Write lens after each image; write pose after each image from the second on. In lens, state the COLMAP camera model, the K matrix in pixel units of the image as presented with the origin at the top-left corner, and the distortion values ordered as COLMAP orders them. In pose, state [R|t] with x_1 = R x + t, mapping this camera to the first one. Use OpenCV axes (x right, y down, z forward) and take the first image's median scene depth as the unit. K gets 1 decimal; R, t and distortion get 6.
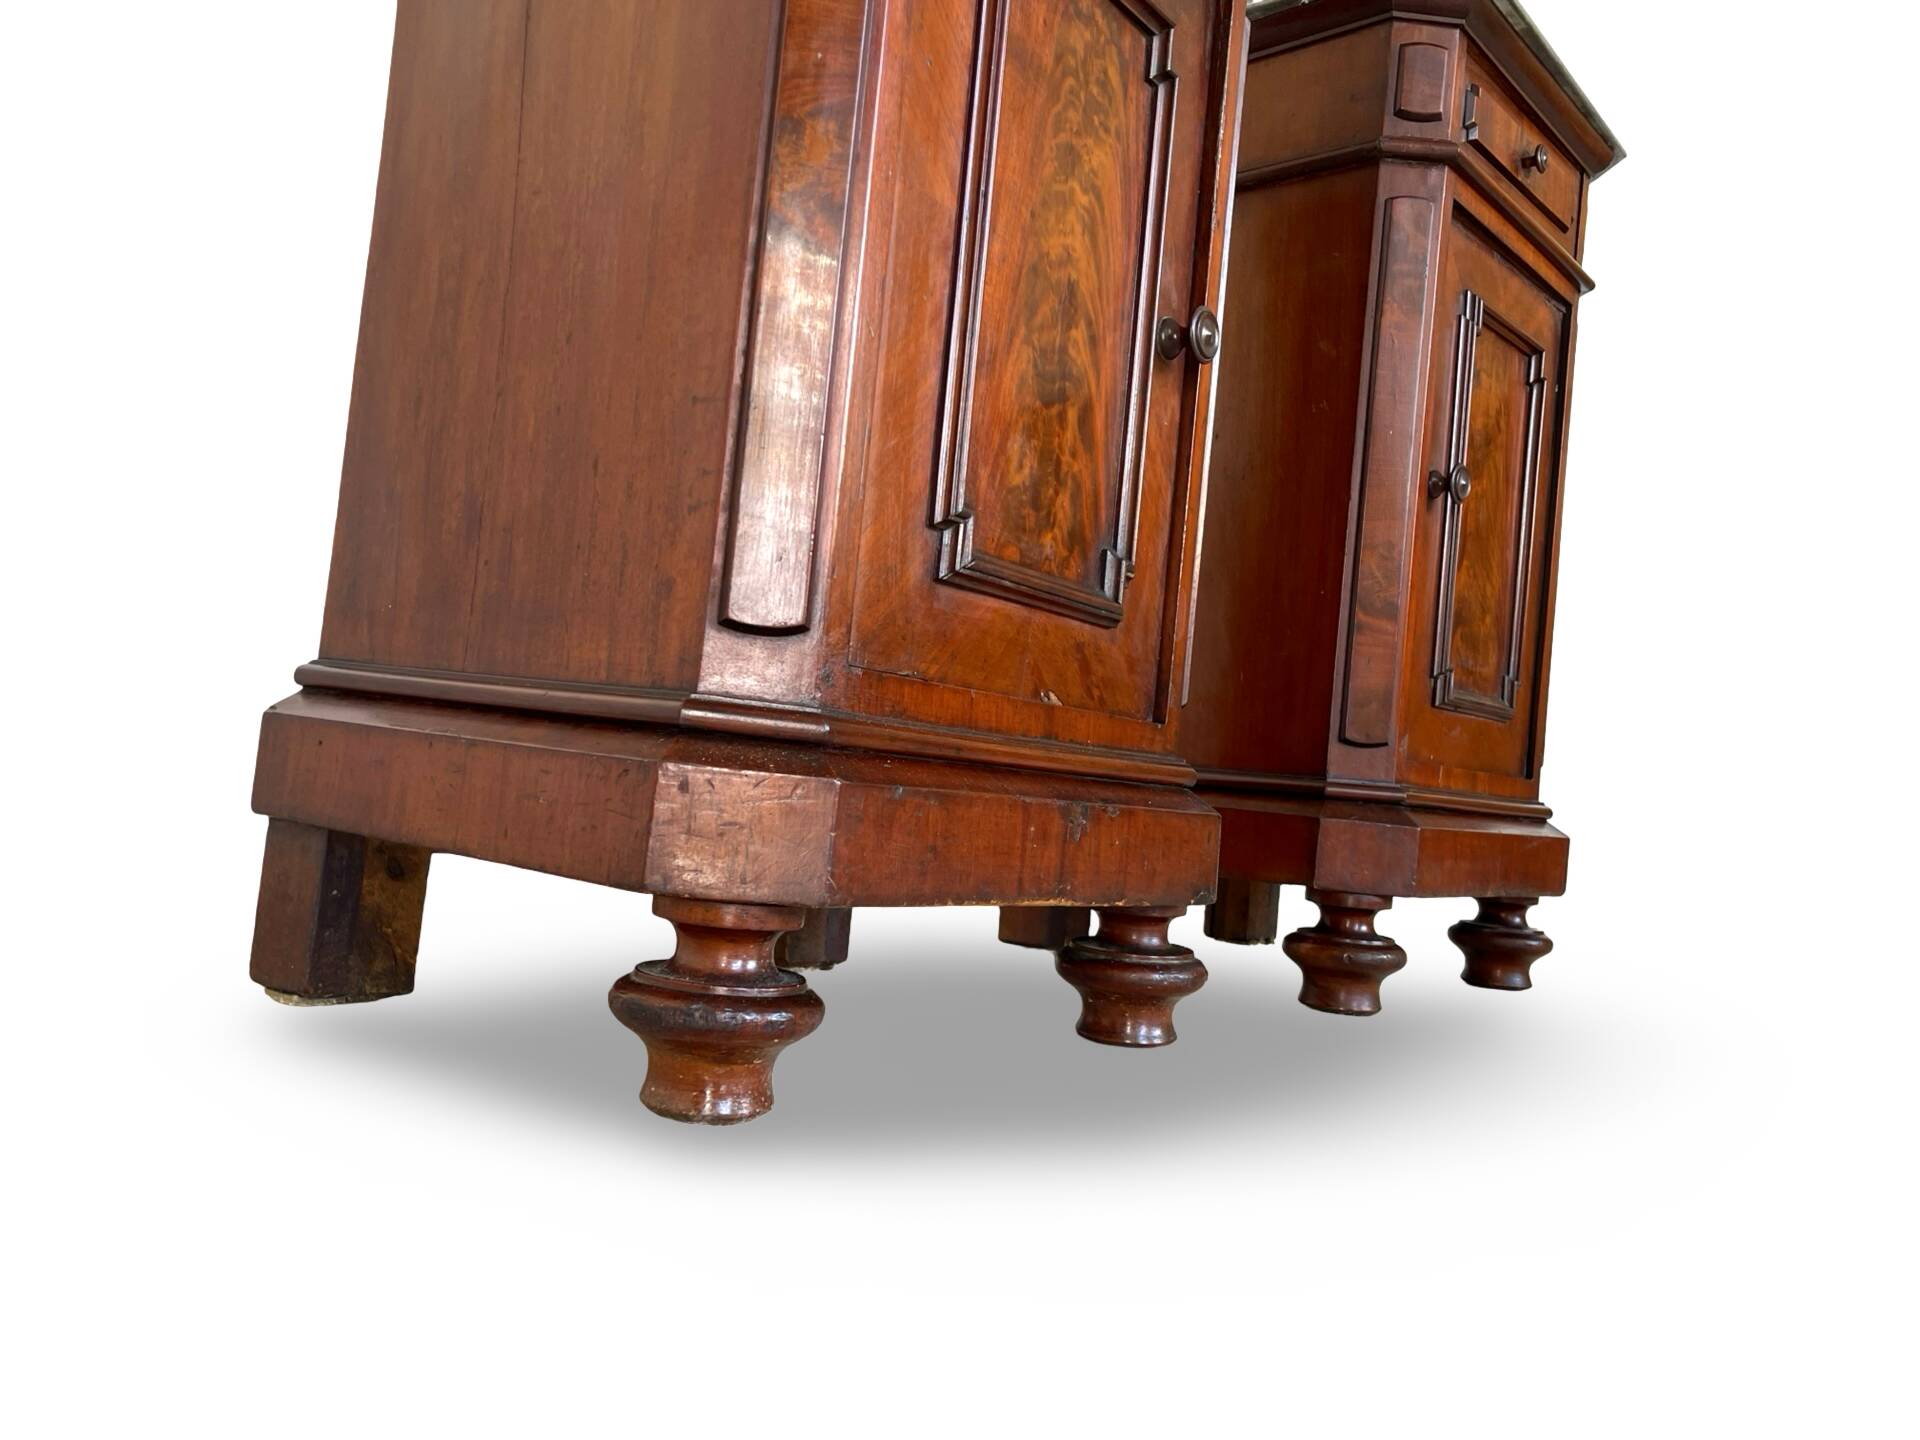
lens RADIAL K [[1467.1, 0, 960.0], [0, 1467.1, 720.0], [0, 0, 1]] dist [0.042964, -0.063299]
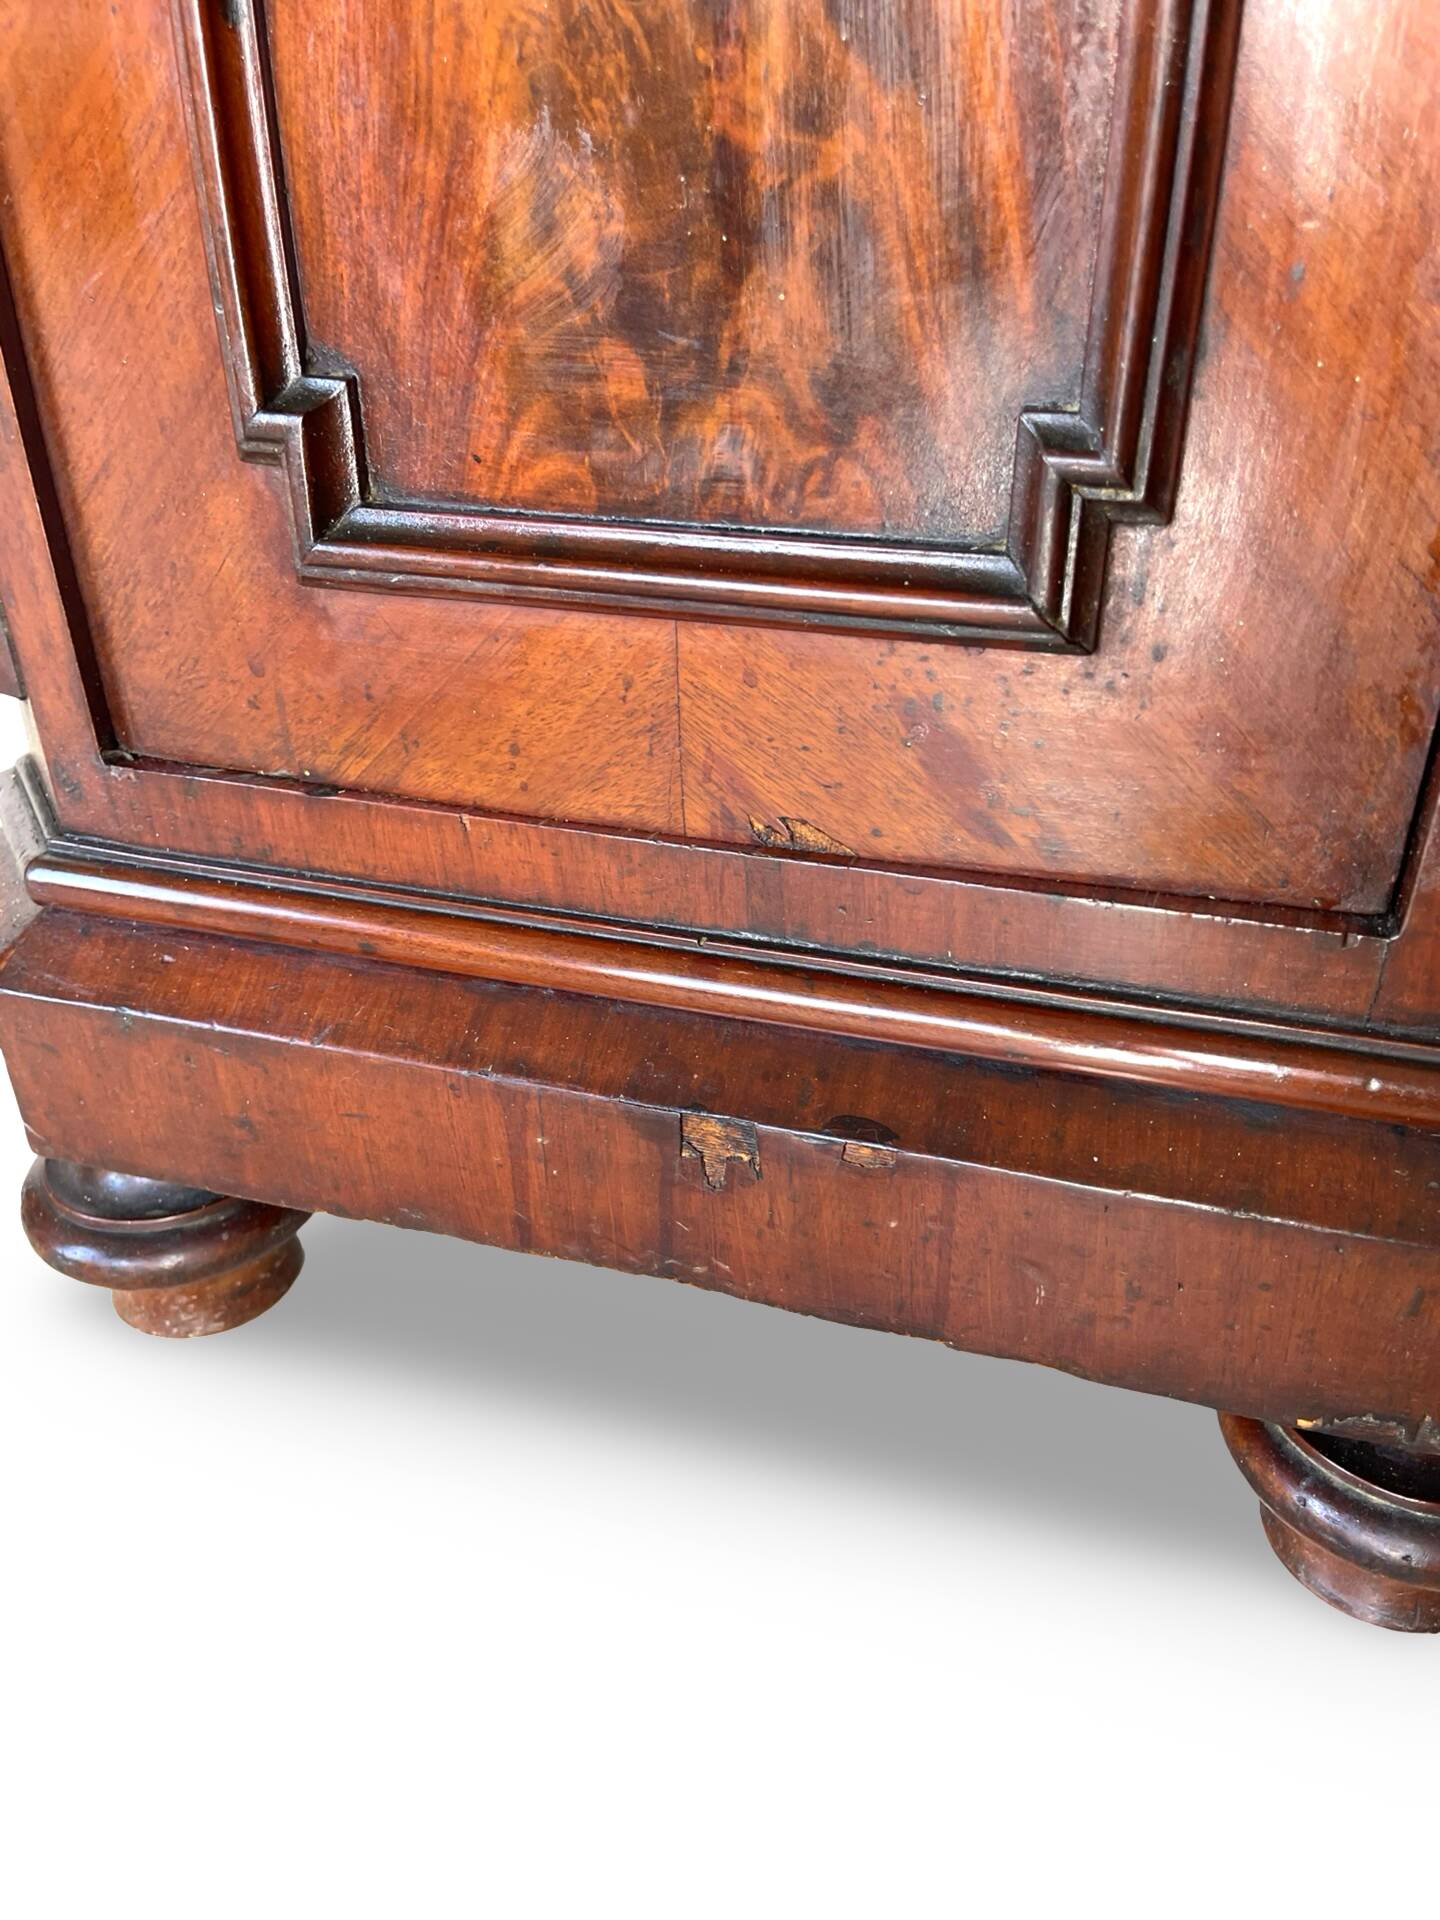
lens RADIAL K [[1467.1, 0, 720.0], [0, 1467.1, 960.0], [0, 0, 1]] dist [0.042964, -0.063299]
pose [[0.348093, 0.398387, -0.848598, 0.404731], [0.075068, 0.890458, 0.448831, -0.164785], [0.934450, -0.219938, 0.280056, 0.864084]]
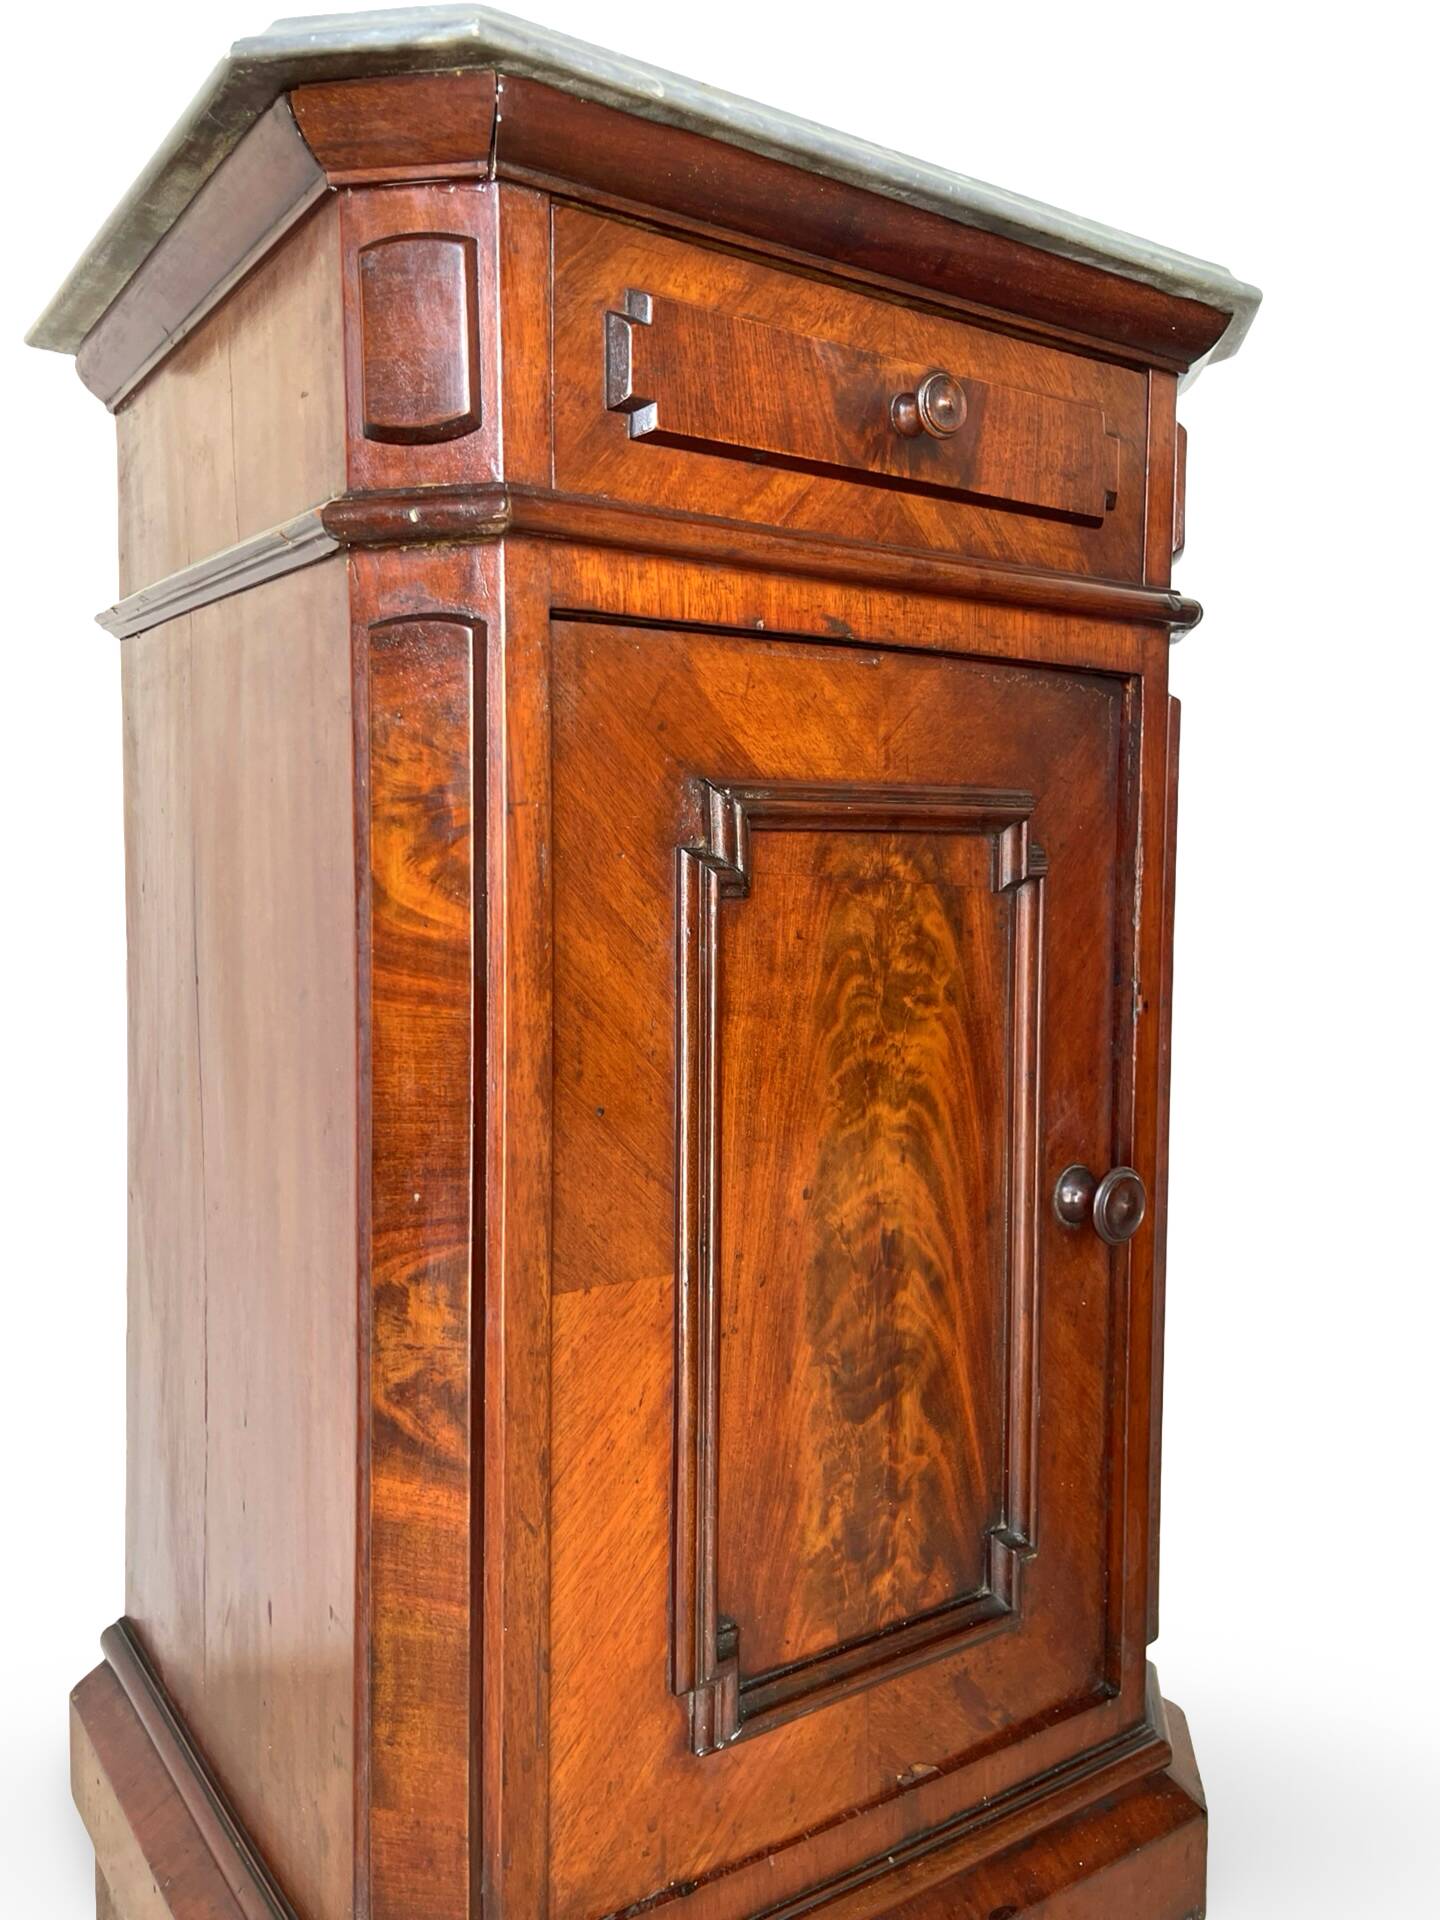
lens RADIAL K [[1496.4, 0, 733.8], [0, 1496.4, 925.7], [0, 0, 1]] dist [0.034811, -0.048892]
pose [[0.950556, -0.073174, -0.301808, 0.238463], [0.094311, 0.993964, 0.056047, -0.497960], [0.295885, -0.081740, 0.951720, 0.275533]]
